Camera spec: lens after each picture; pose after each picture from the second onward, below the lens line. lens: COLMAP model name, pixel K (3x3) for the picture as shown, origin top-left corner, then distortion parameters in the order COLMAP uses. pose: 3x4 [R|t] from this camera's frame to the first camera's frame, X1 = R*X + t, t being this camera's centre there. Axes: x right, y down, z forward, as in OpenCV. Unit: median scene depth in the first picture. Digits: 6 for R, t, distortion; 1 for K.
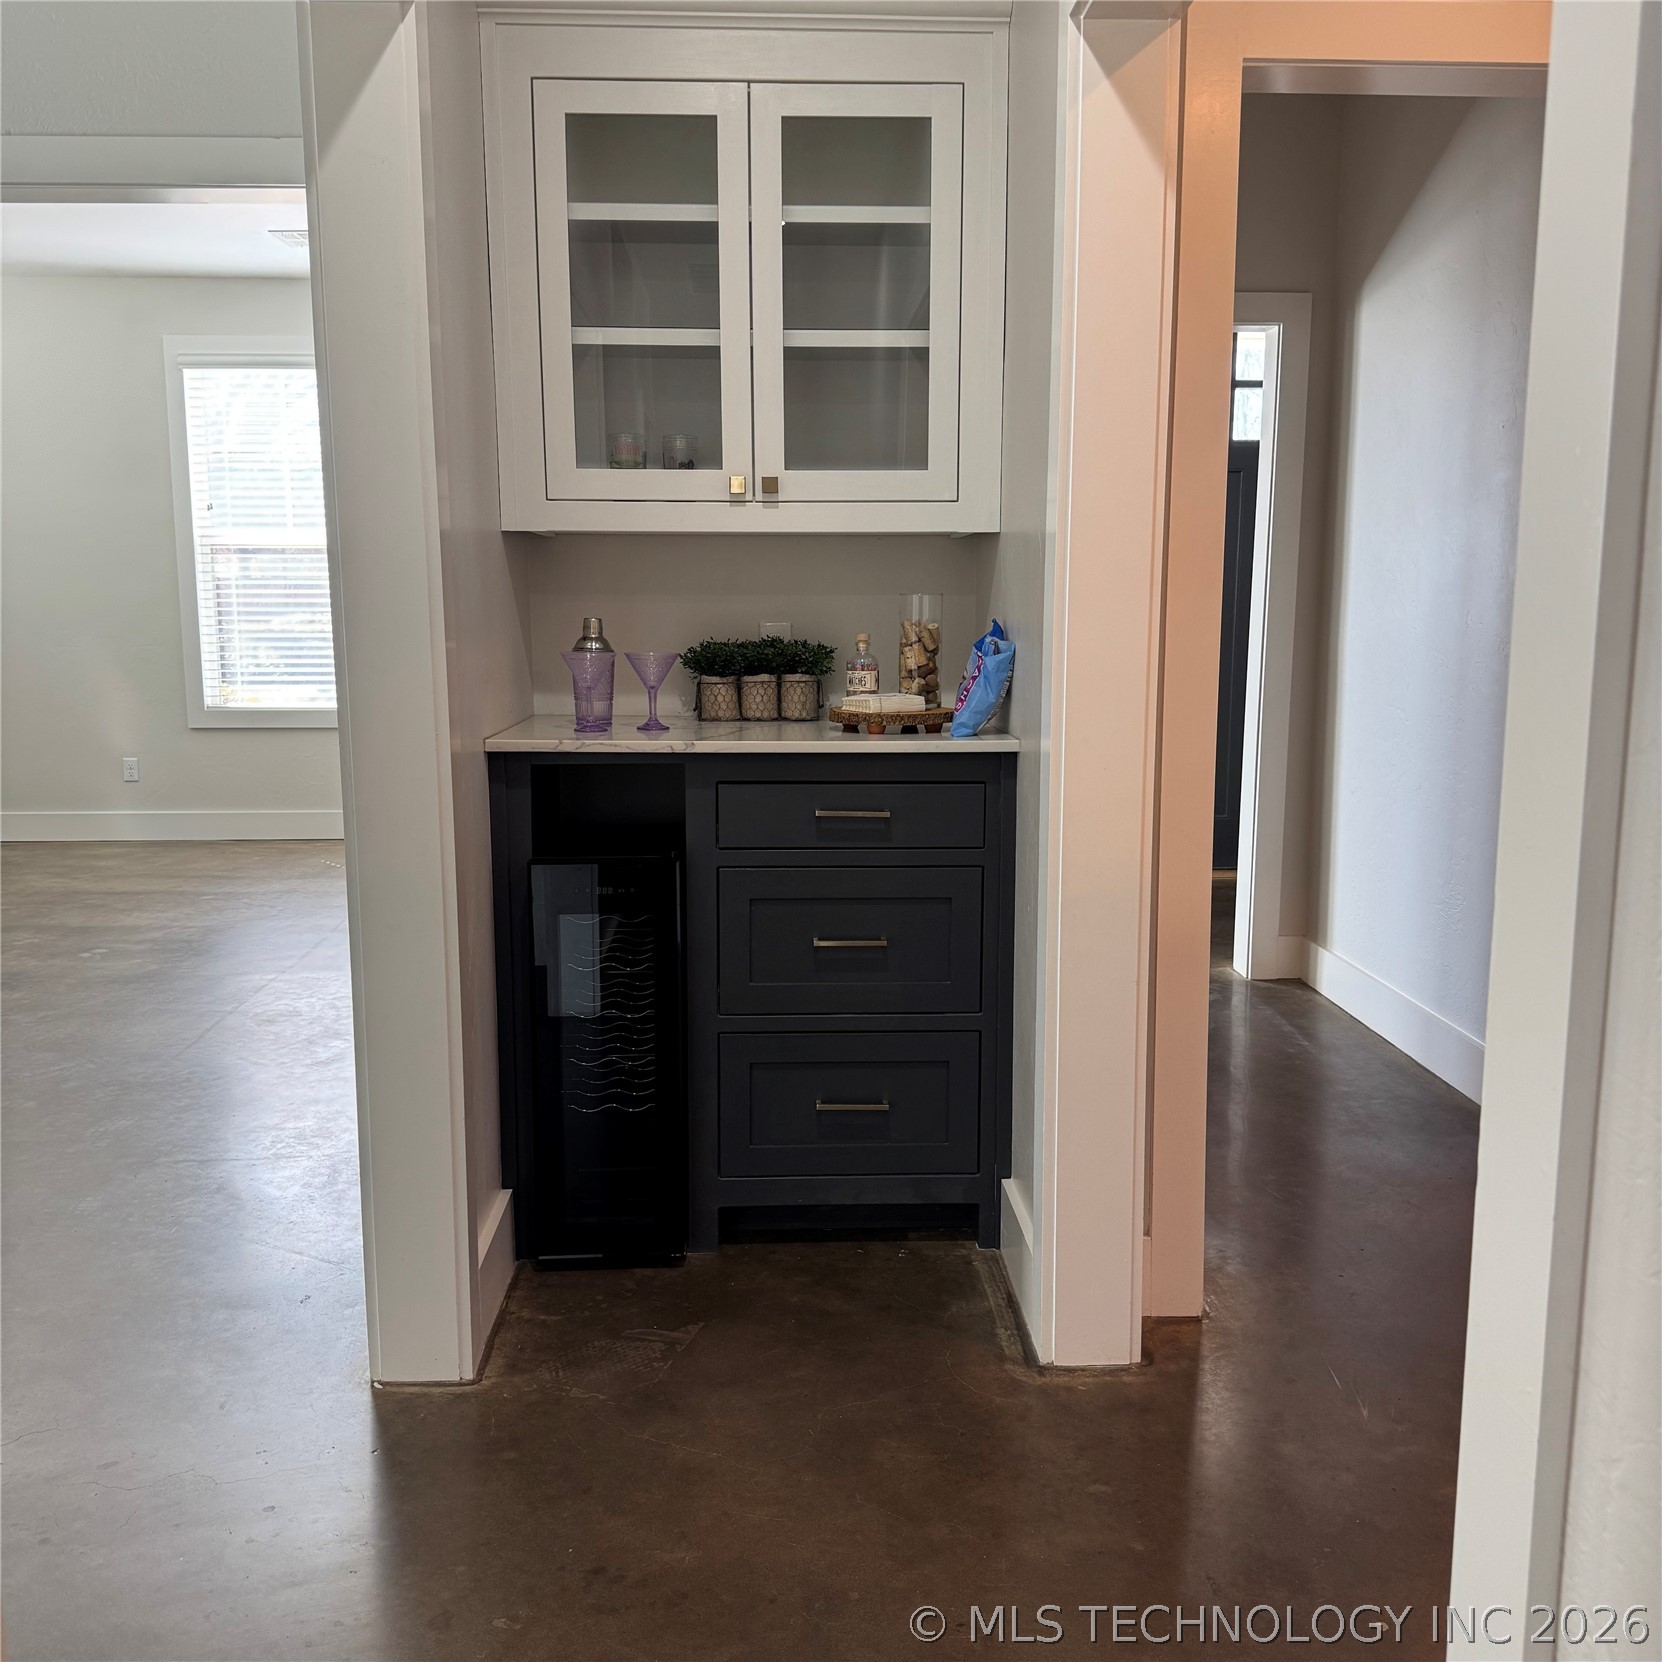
lens RADIAL K [[1498.6, 0, 834.7], [0, 1498.6, 836.3], [0, 0, 1]] dist [0.029907, -0.043098]
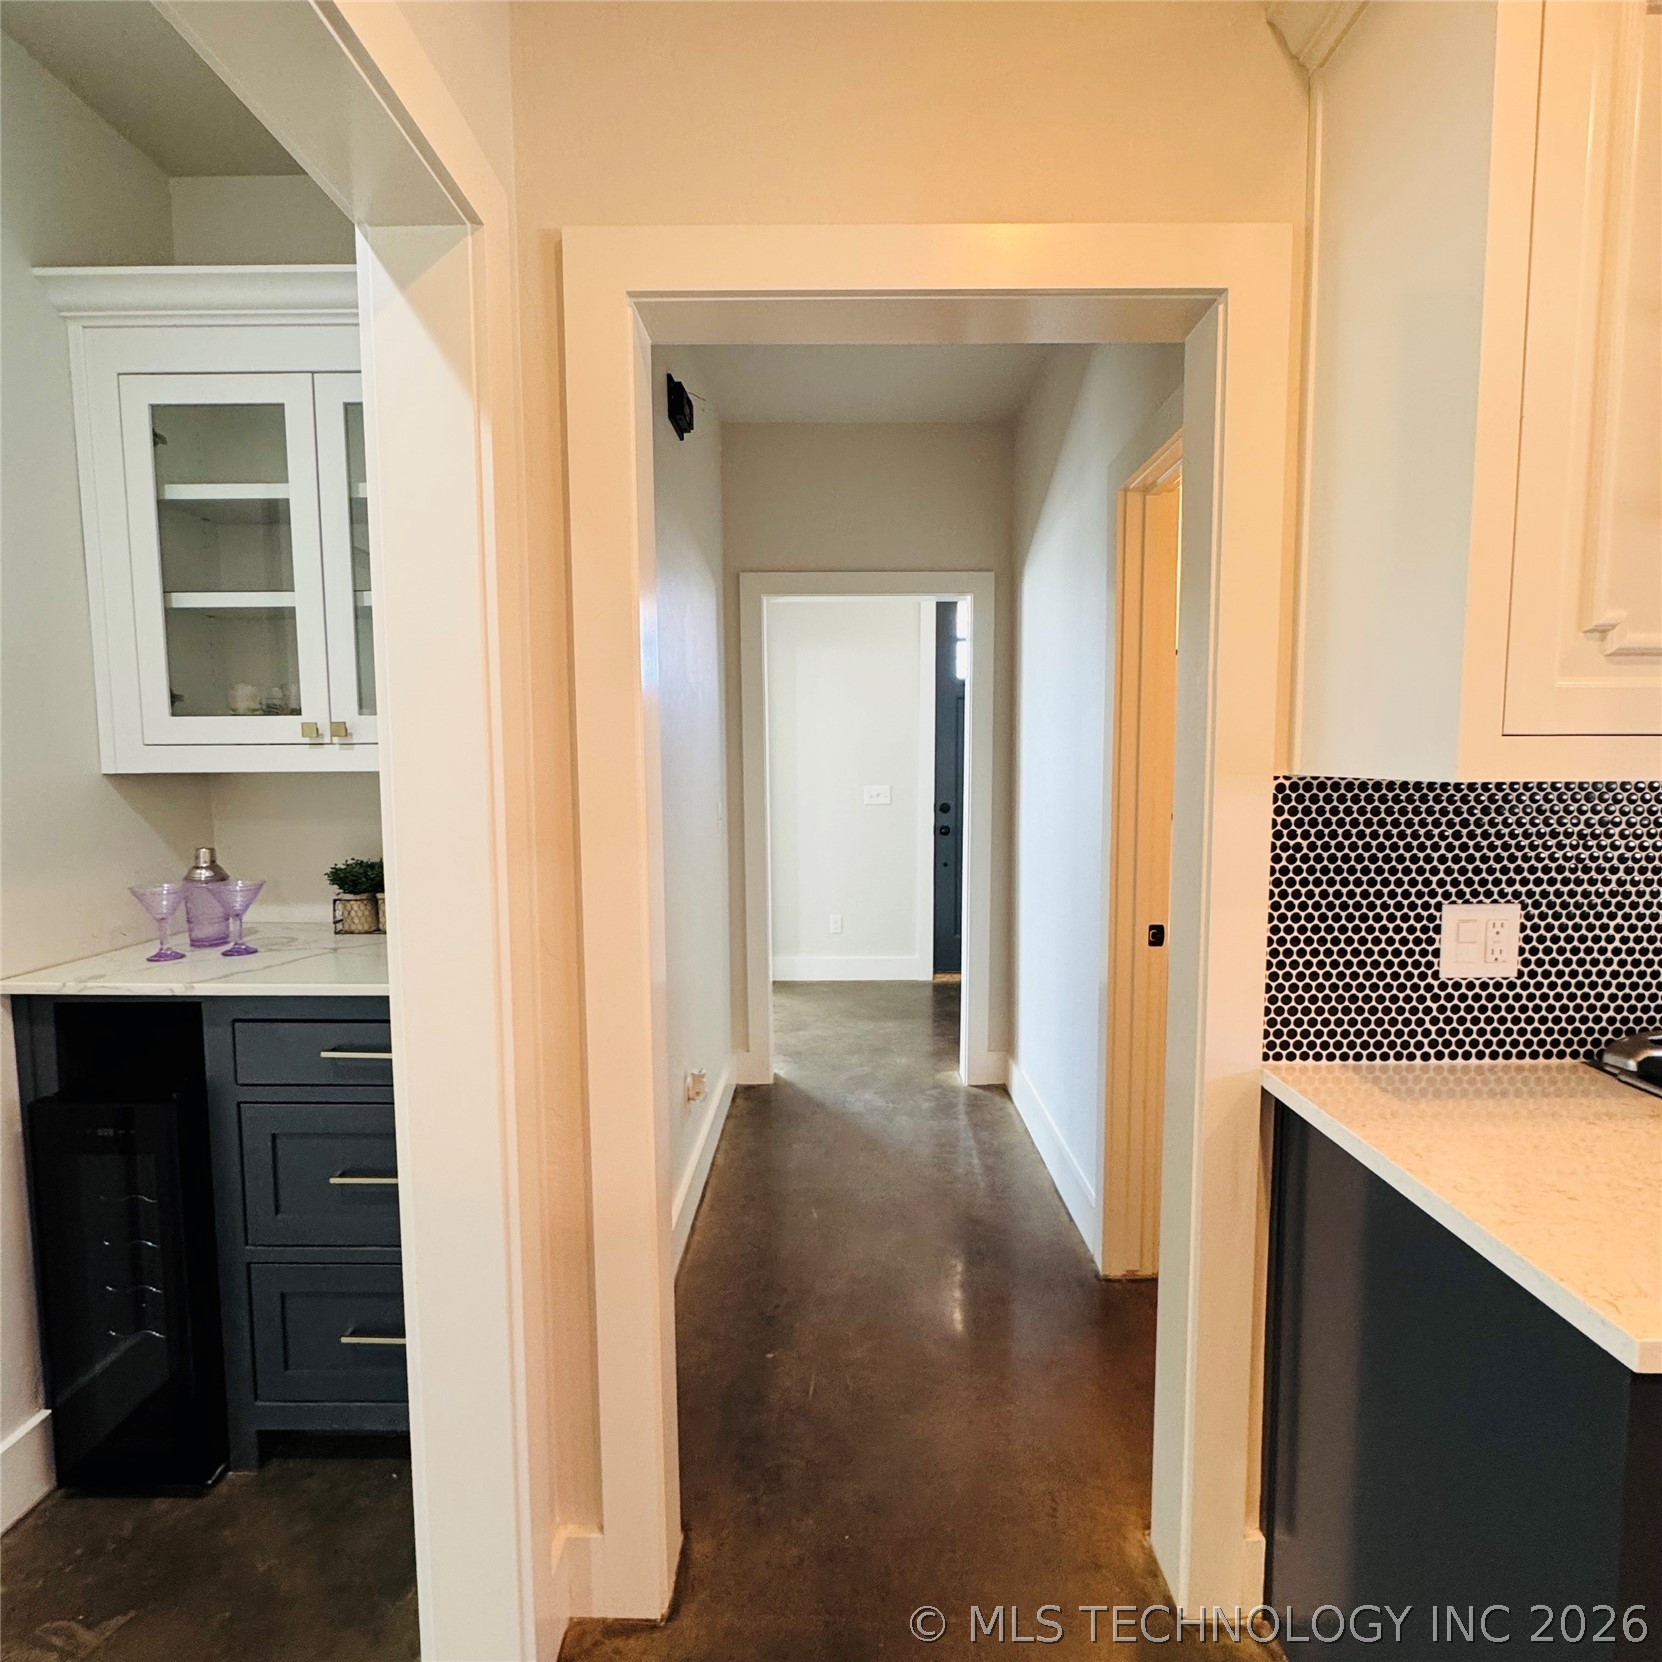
lens RADIAL K [[873.0, 0, 828.7], [0, 873.0, 831.7], [0, 0, 1]] dist [-0.003161, -0.001469]
pose [[0.998901, -0.003014, -0.046765, 0.339470], [-0.000706, 0.996850, -0.079312, -0.111209], [0.046857, 0.079258, 0.995752, 0.395645]]
